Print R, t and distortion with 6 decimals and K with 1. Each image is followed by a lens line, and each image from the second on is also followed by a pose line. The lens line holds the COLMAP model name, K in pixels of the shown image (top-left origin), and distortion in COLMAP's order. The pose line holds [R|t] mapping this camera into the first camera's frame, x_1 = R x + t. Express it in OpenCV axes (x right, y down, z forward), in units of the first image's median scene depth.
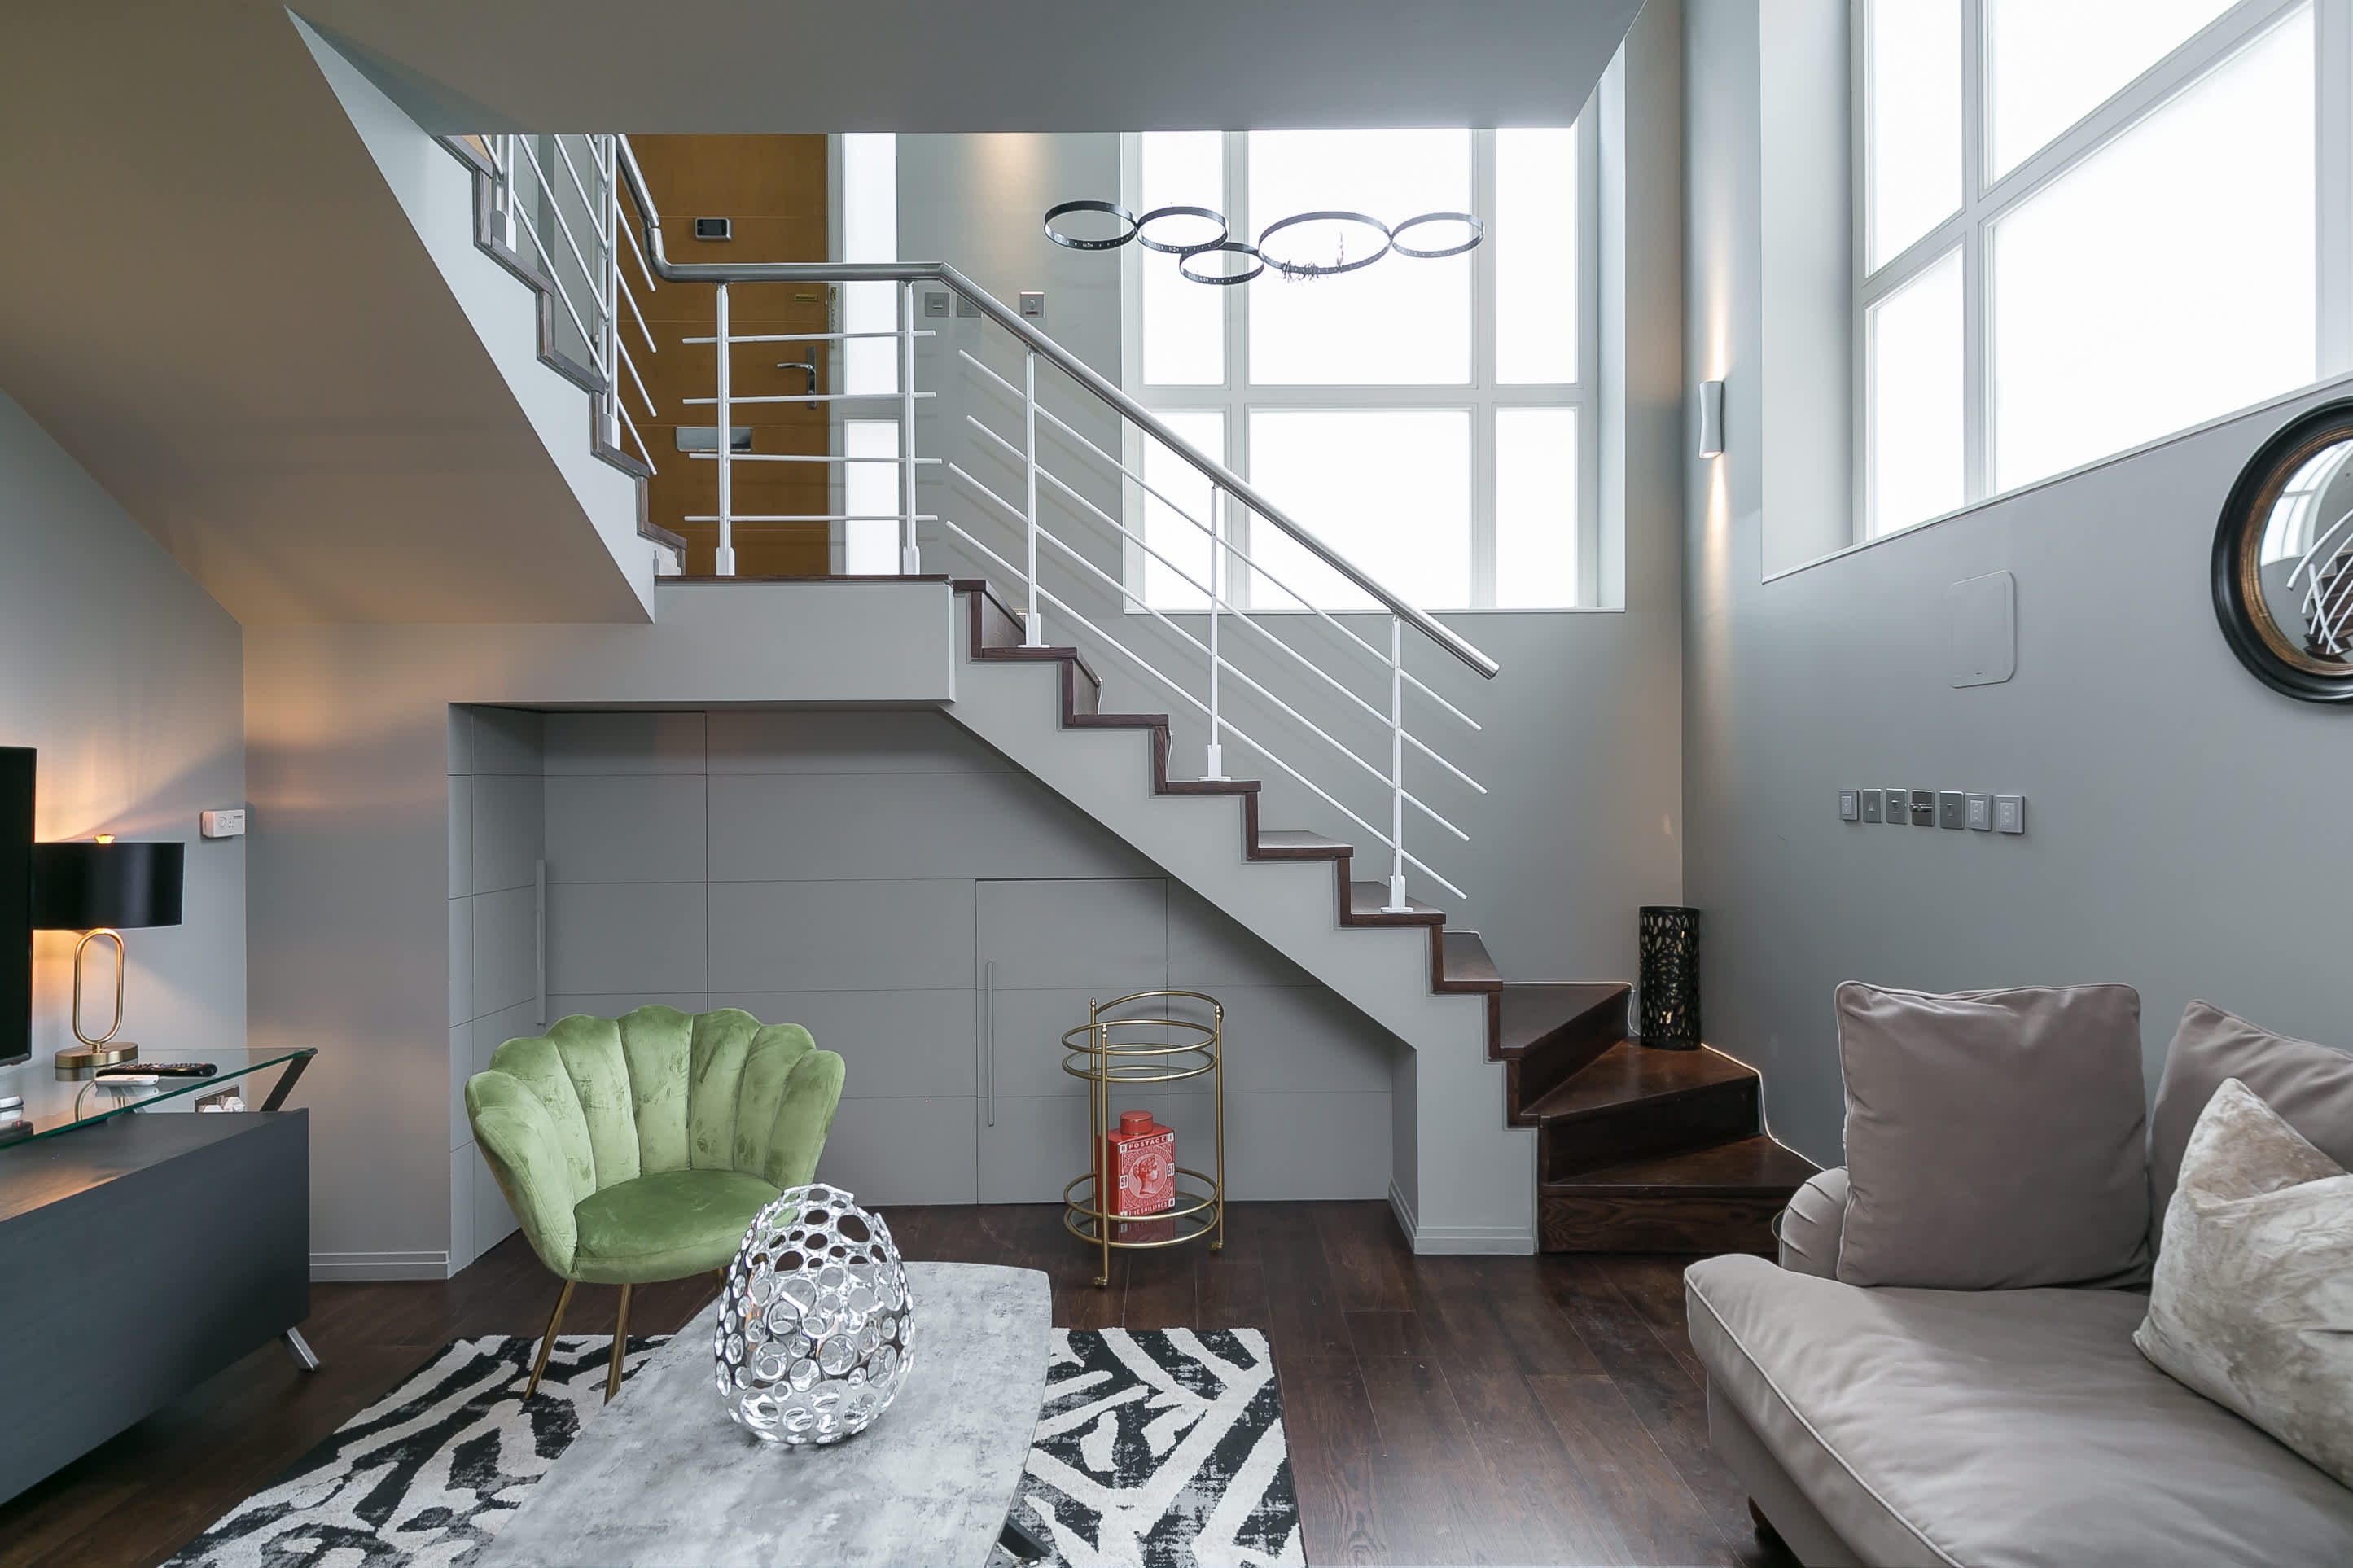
lens RADIAL K [[1245.4, 0, 1184.4], [0, 1245.4, 778.2], [0, 0, 1]] dist [0.046123, -0.035799]
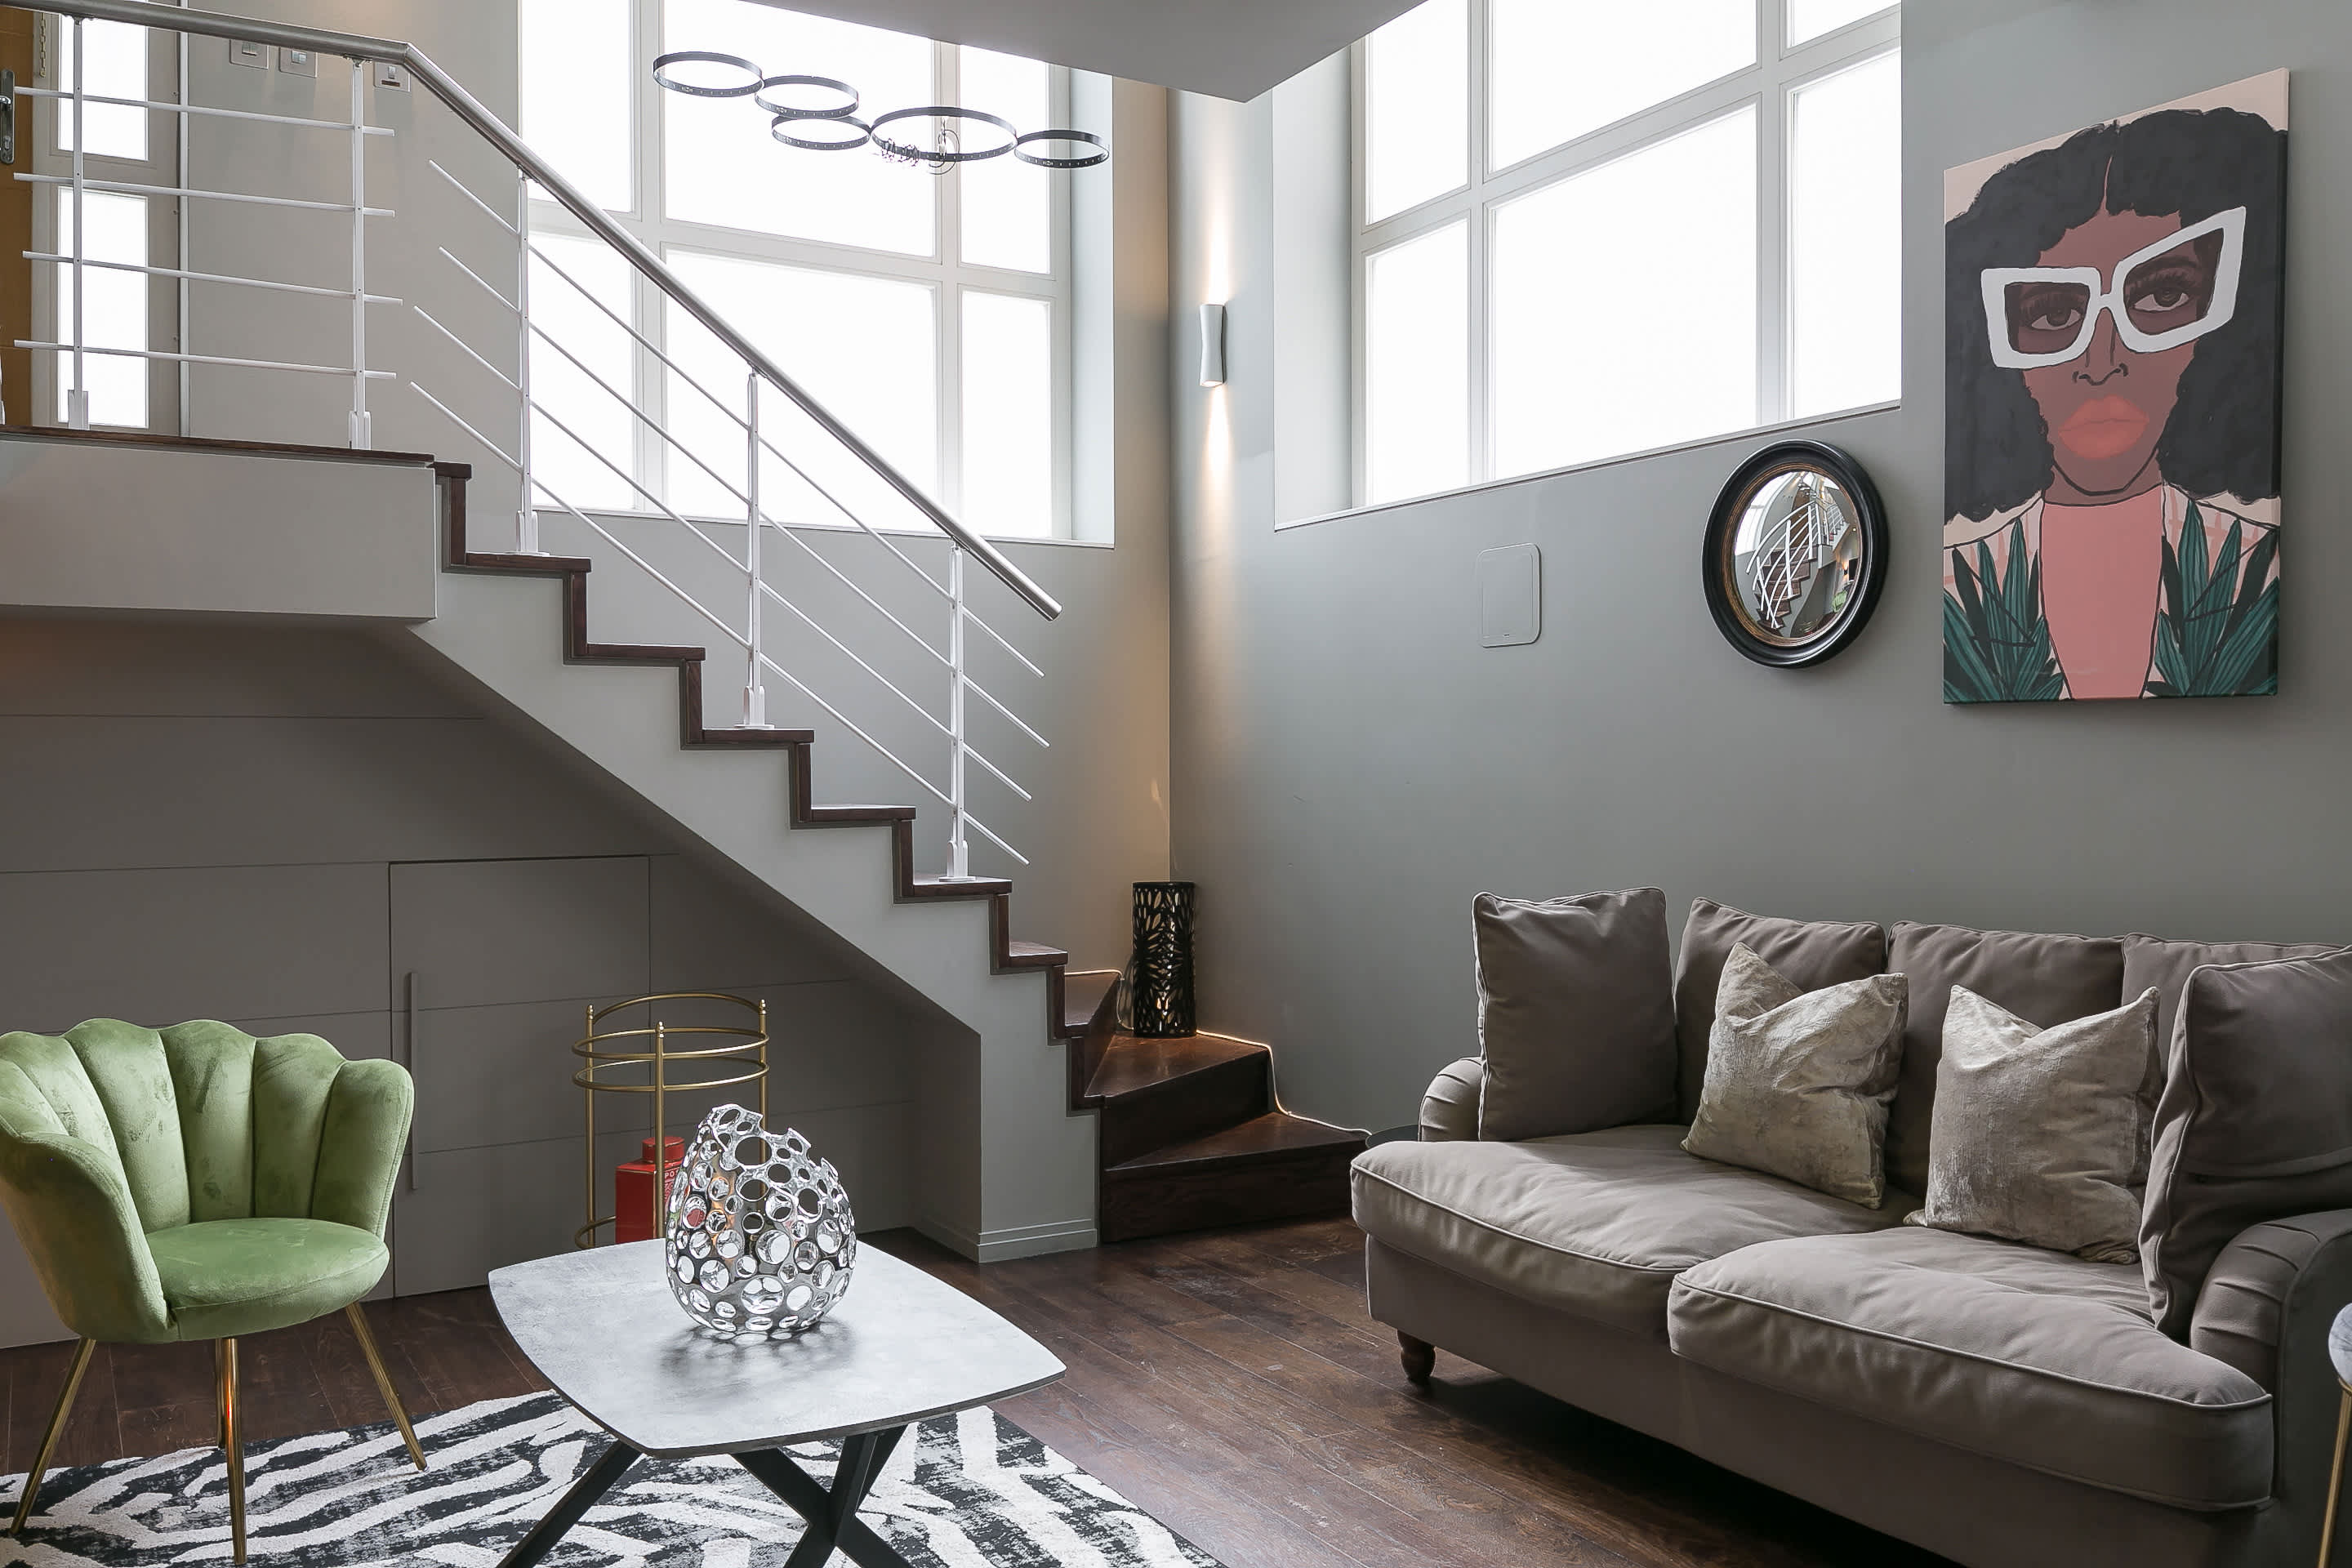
lens RADIAL K [[1938.5, 0, 1176.0], [0, 1938.5, 784.0], [0, 0, 1]] dist [0.050824, -0.105442]
pose [[0.864627, -0.002433, 0.502408, -0.447896], [-0.002002, 0.999964, 0.008287, 0.031946], [-0.502410, -0.008171, 0.864591, -0.301263]]
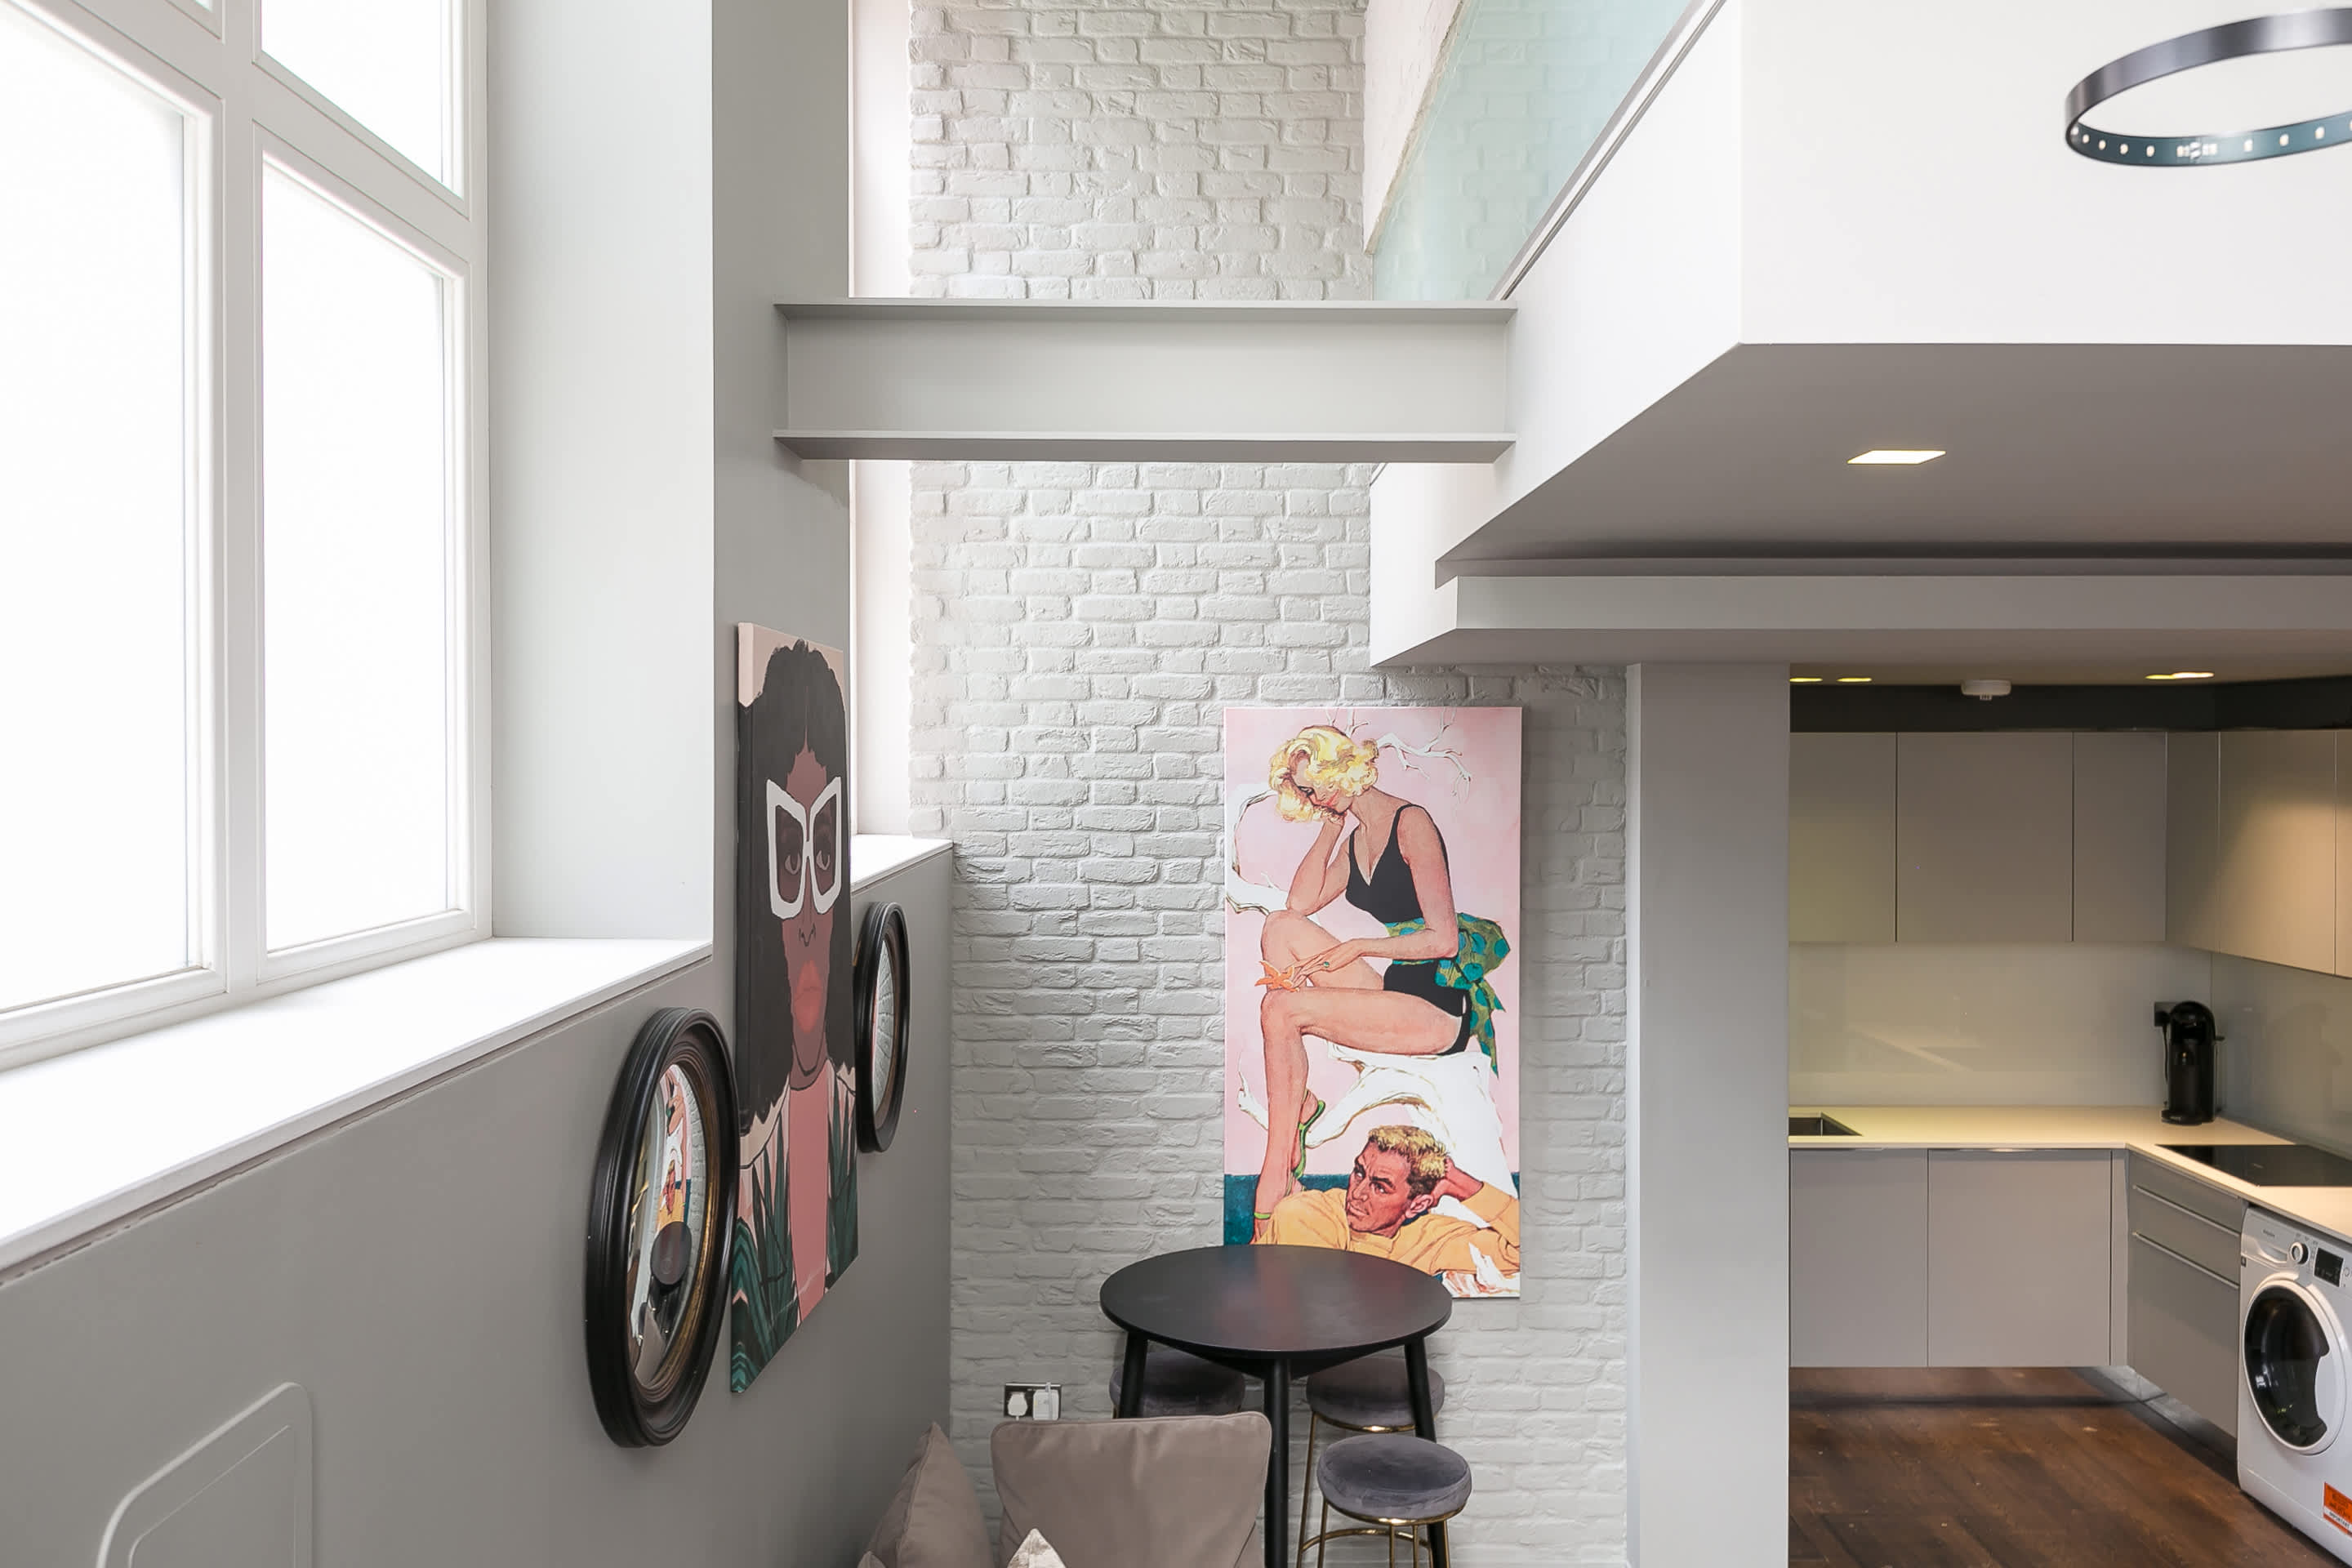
lens RADIAL K [[1828.0, 0, 1184.2], [0, 1828.0, 777.3], [0, 0, 1]] dist [0.050733, -0.046229]
pose [[-0.999969, 0.003982, -0.006761, 0.416155], [0.003863, 0.999839, 0.017518, -0.294142], [0.006830, 0.017491, -0.999824, 1.337231]]
